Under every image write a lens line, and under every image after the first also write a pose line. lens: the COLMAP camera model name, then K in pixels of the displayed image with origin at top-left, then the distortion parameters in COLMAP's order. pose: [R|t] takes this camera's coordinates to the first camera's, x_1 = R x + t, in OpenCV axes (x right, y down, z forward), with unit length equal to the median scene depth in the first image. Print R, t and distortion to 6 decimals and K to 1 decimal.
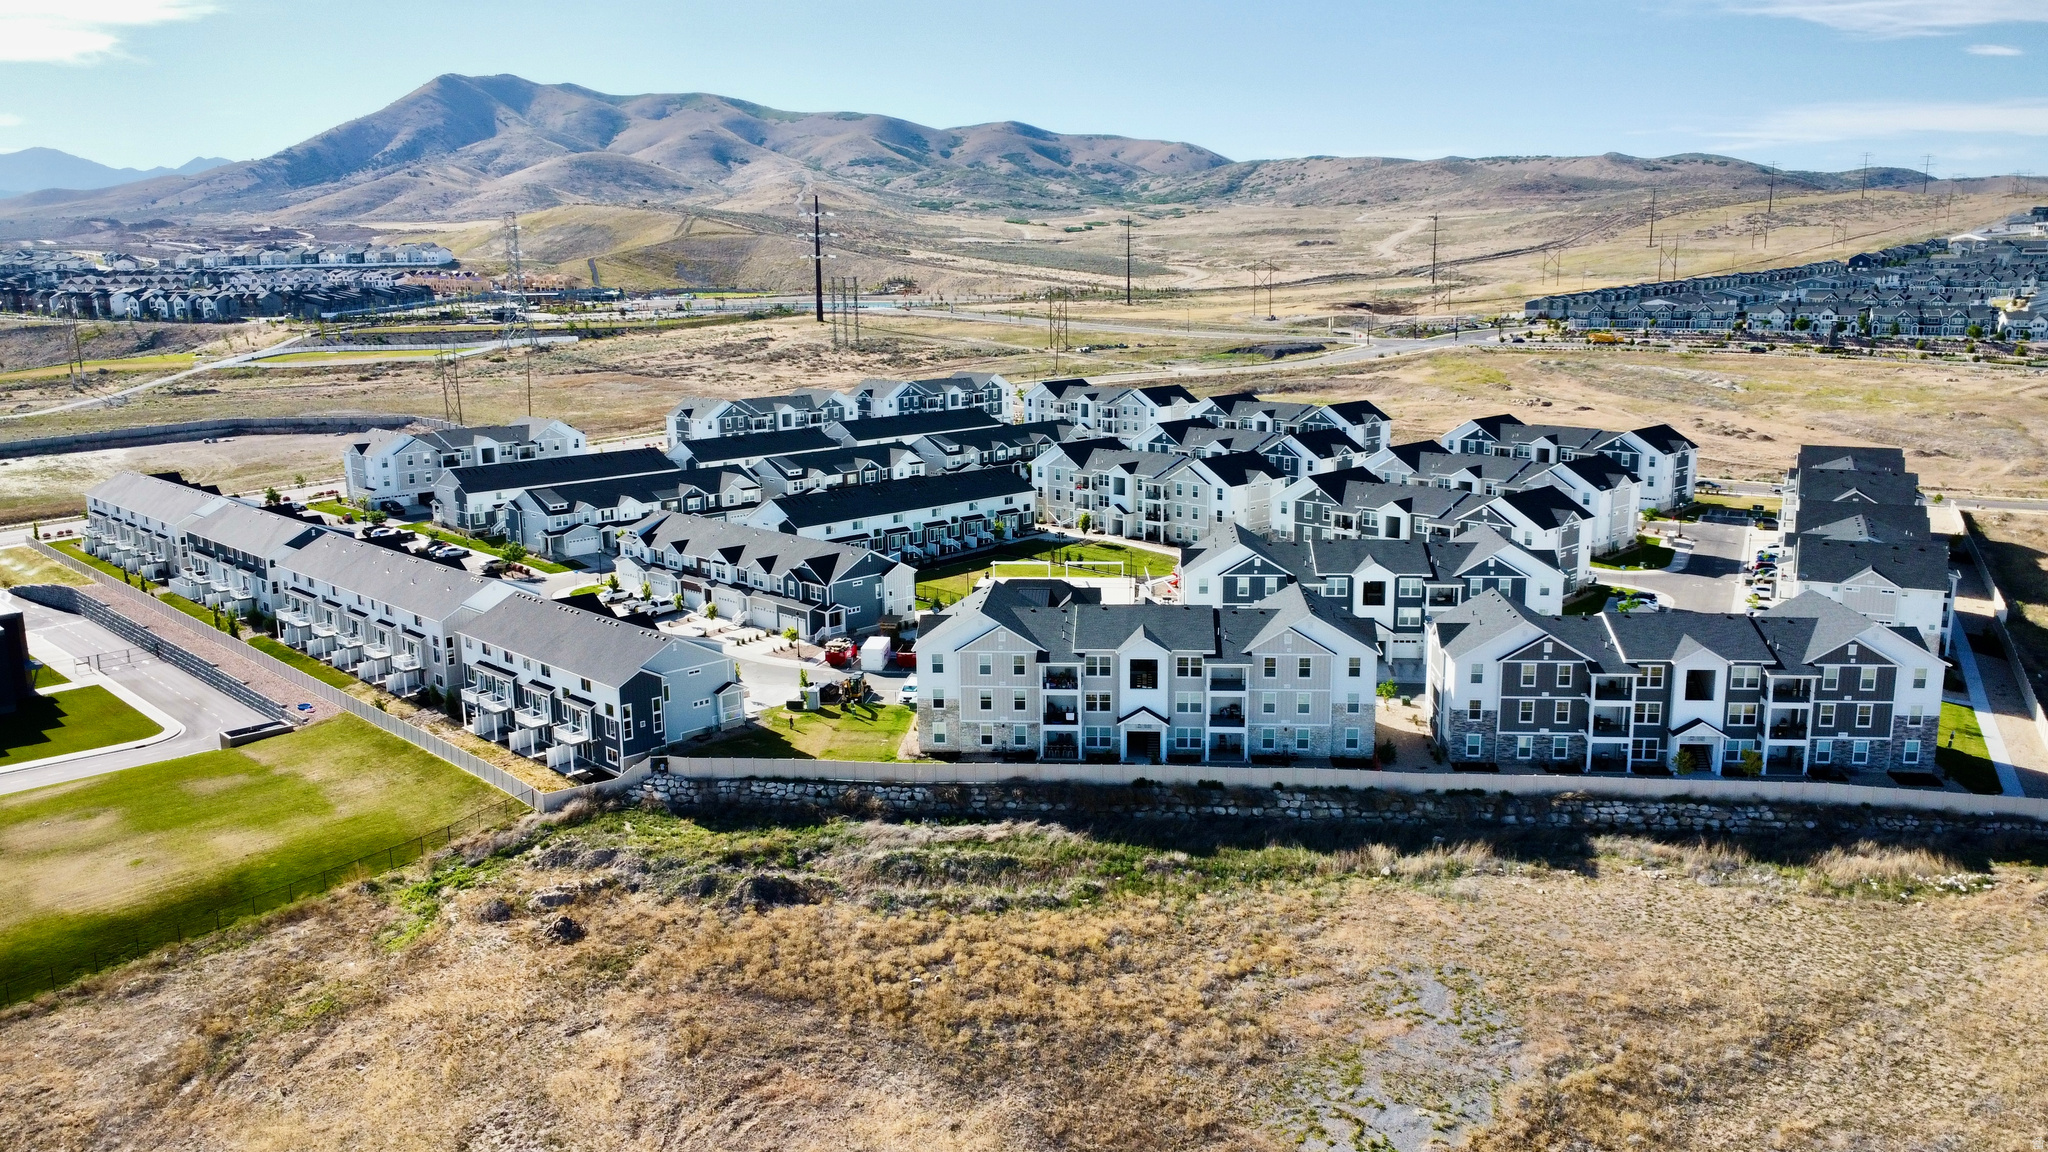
lens RADIAL K [[1539.6, 0, 1024.0], [0, 1539.6, 576.0], [0, 0, 1]] dist [0.000396, 0.000862]
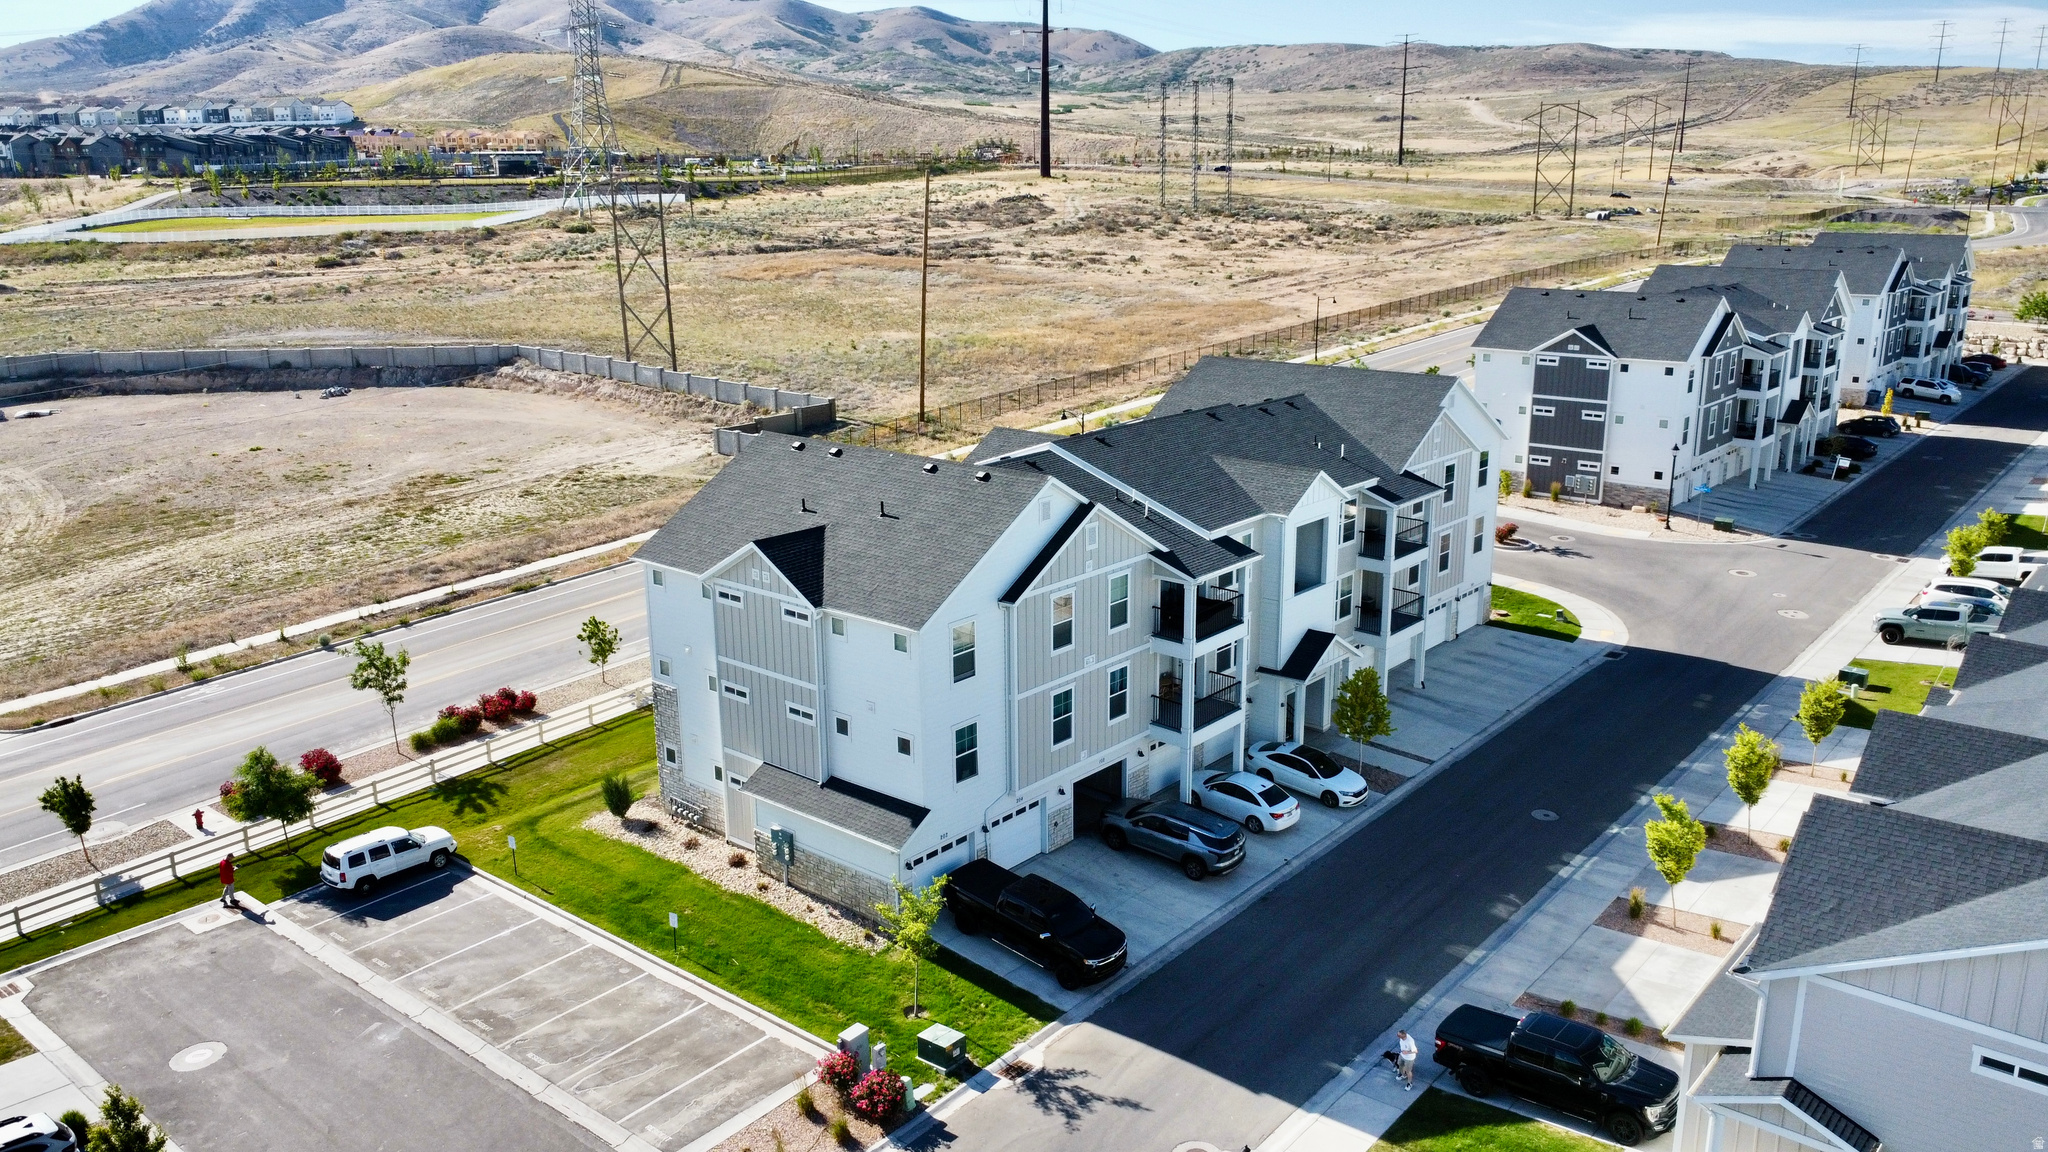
lens RADIAL K [[1539.6, 0, 1024.0], [0, 1539.6, 576.0], [0, 0, 1]] dist [0.000396, 0.000862]
pose [[0.996412, -0.018024, 0.082691, -0.196877], [0.013248, 0.998231, 0.057952, -0.042978], [-0.083589, -0.056649, 0.994889, 0.385535]]
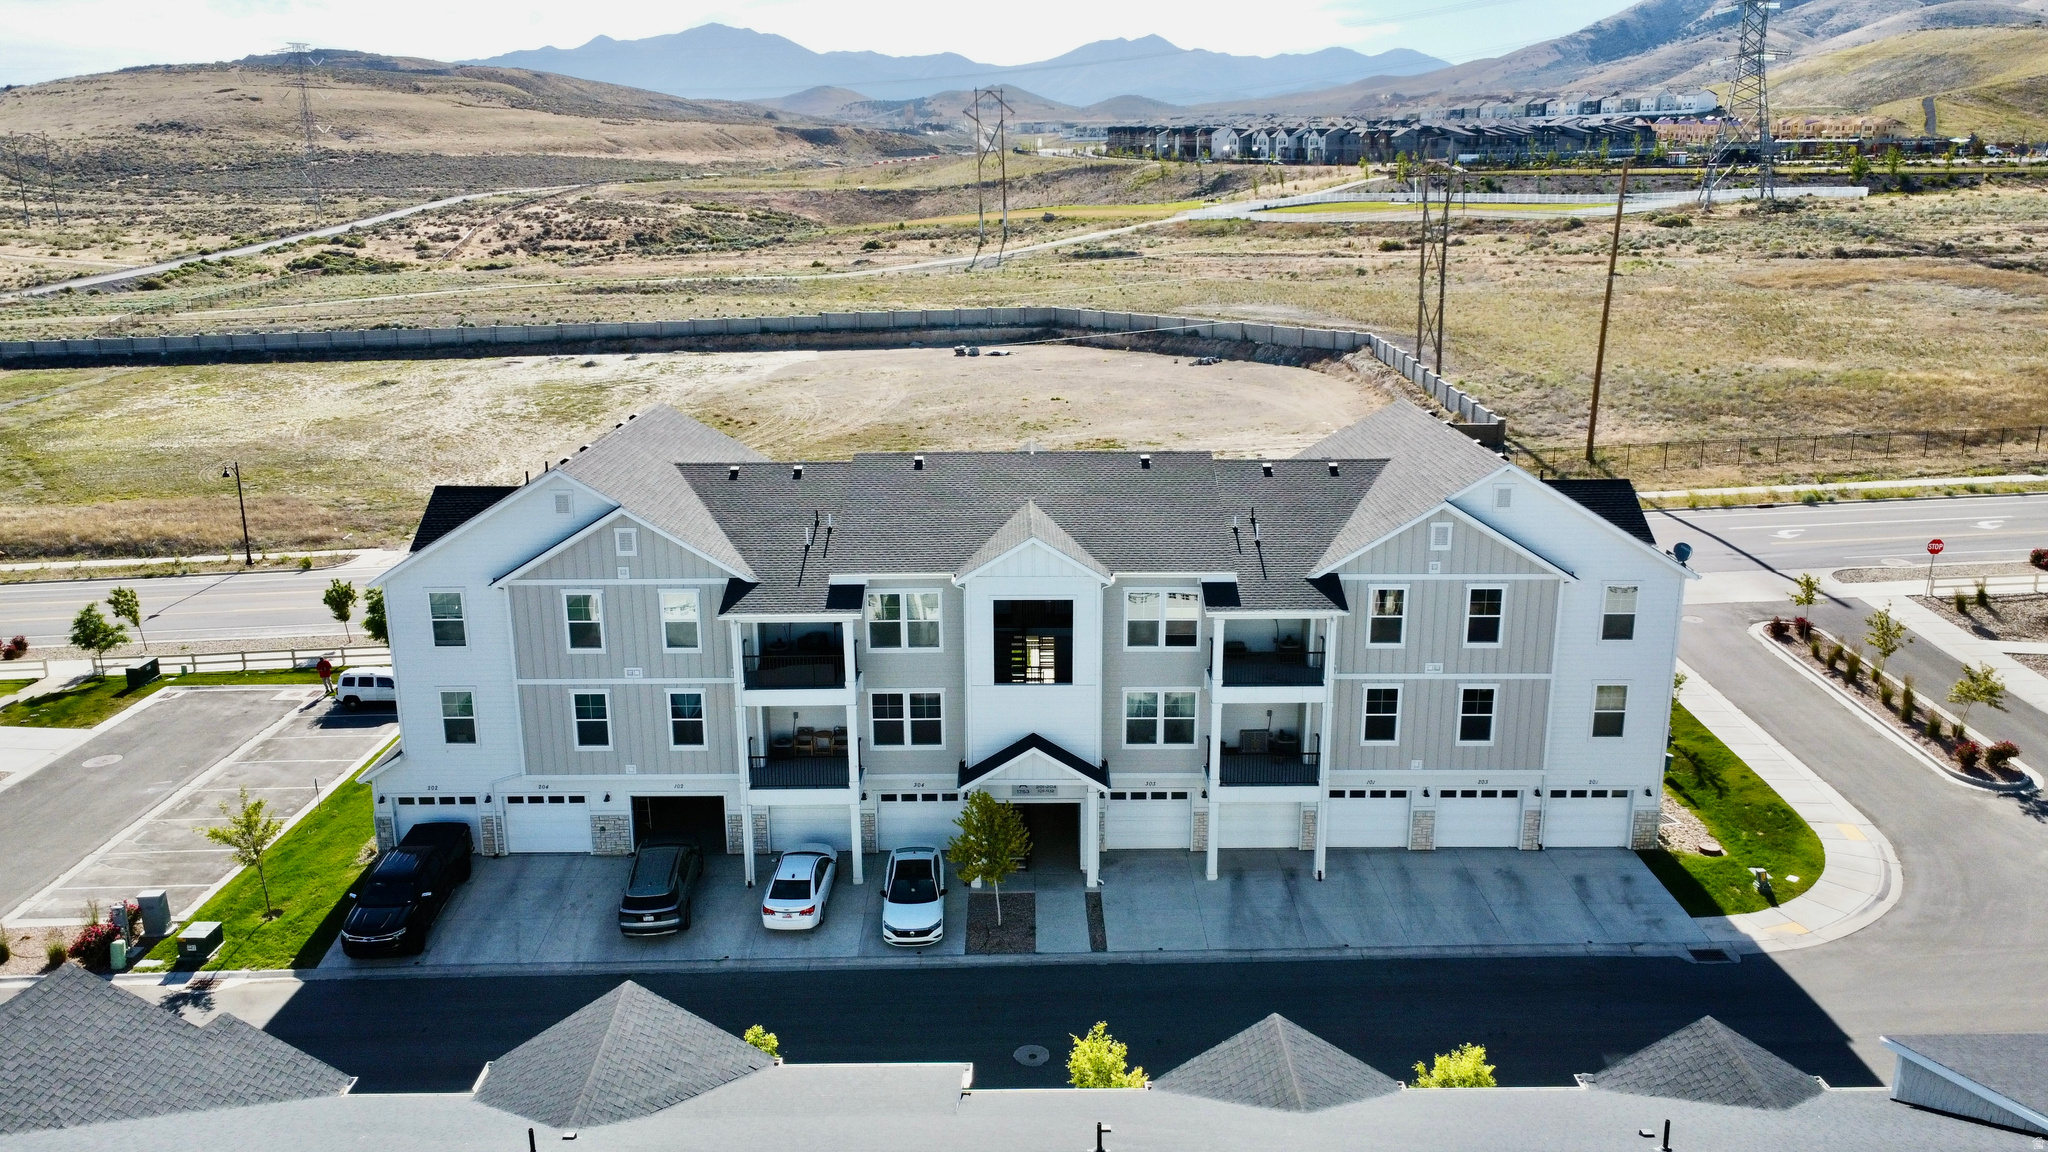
lens RADIAL K [[1539.6, 0, 1024.0], [0, 1539.6, 576.0], [0, 0, 1]] dist [0.000396, 0.000862]
pose [[0.708878, 0.190026, -0.679251, -0.114800], [-0.145283, 0.981712, 0.123022, -0.051504], [0.690206, 0.011476, 0.723522, 0.426981]]
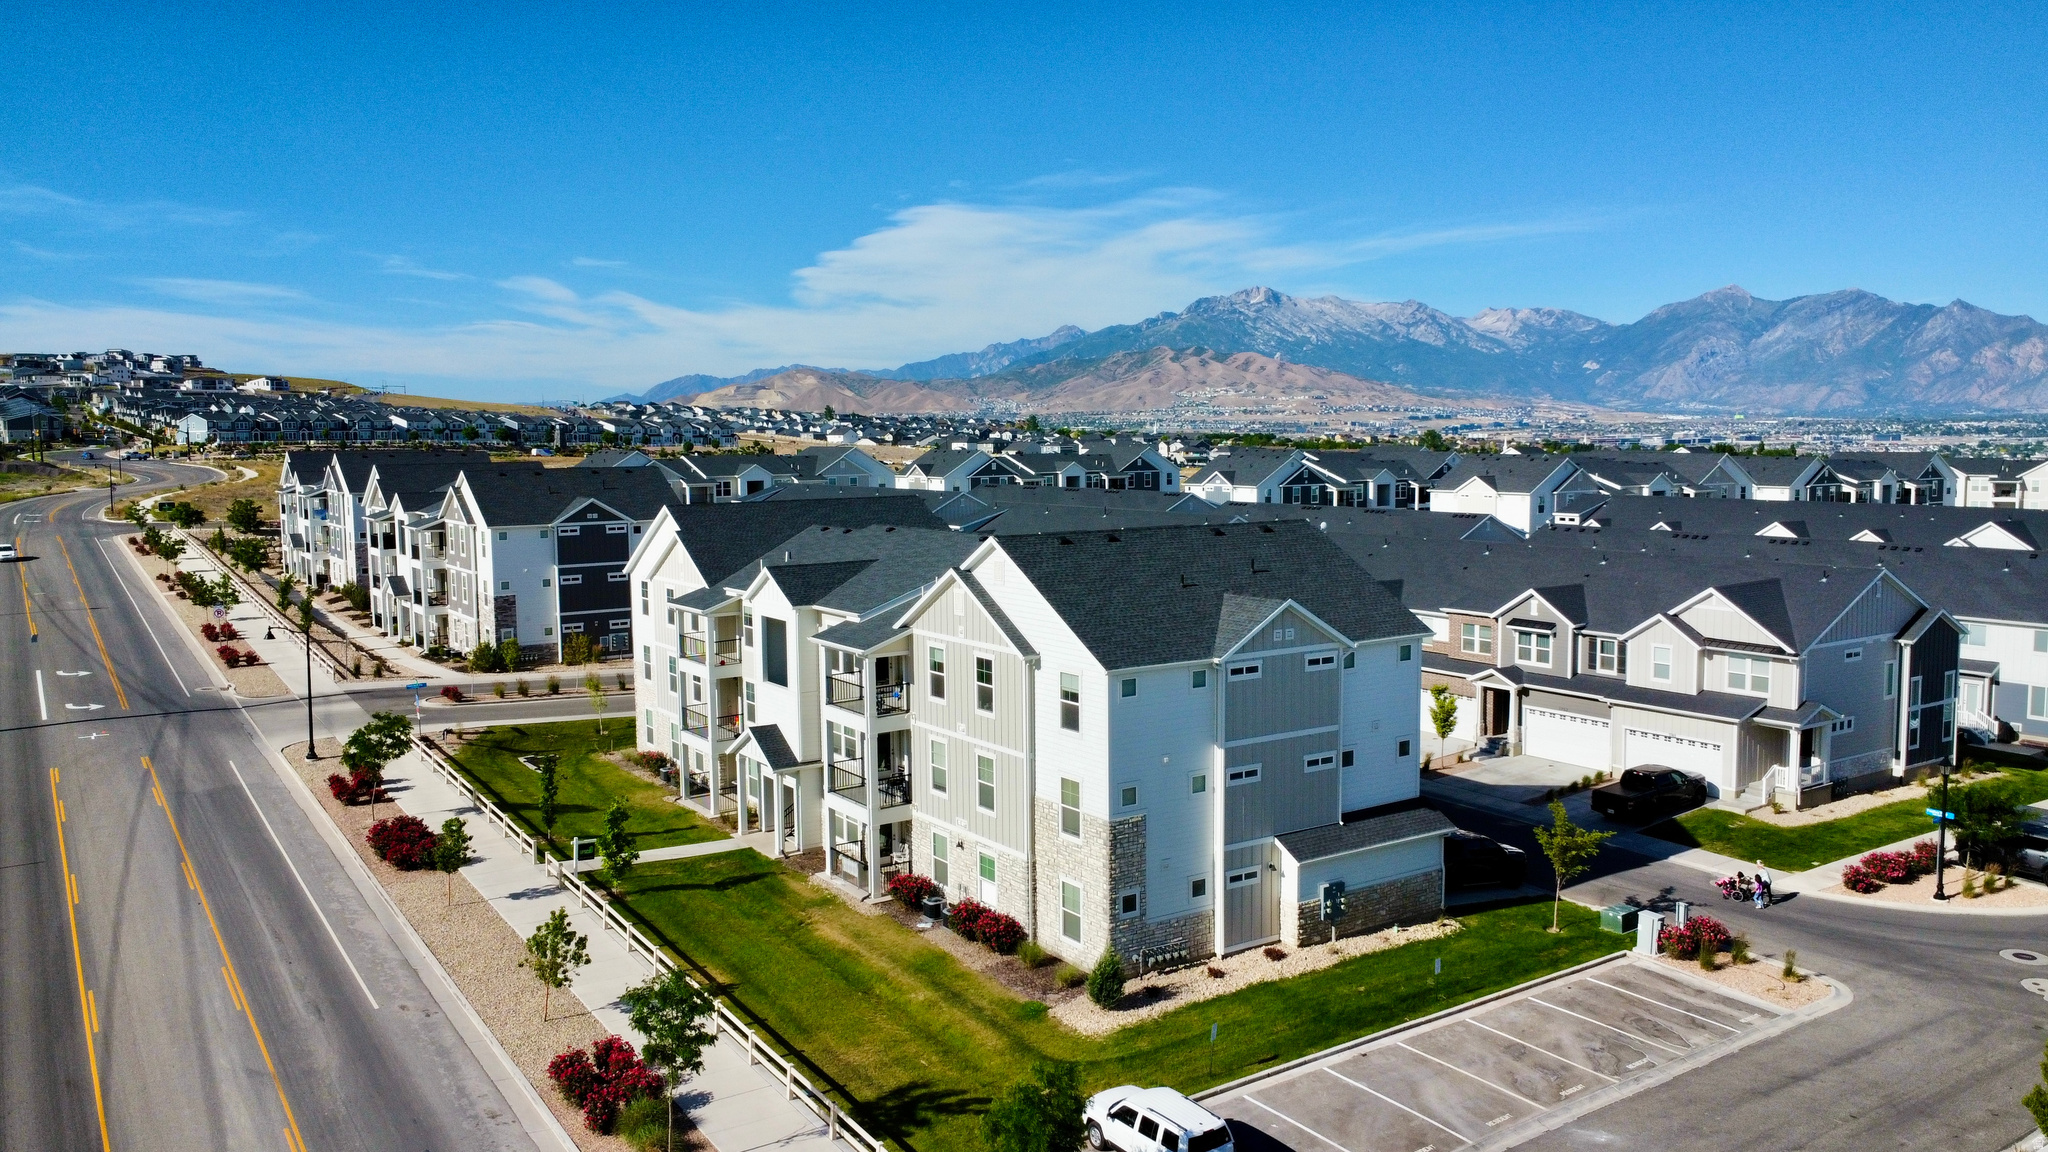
lens RADIAL K [[1539.6, 0, 1024.0], [0, 1539.6, 576.0], [0, 0, 1]] dist [0.000396, 0.000862]
pose [[0.203079, -0.087114, 0.975279, -0.288502], [0.208730, 0.976992, 0.043804, -0.048020], [-0.956656, 0.194675, 0.216590, 0.465586]]
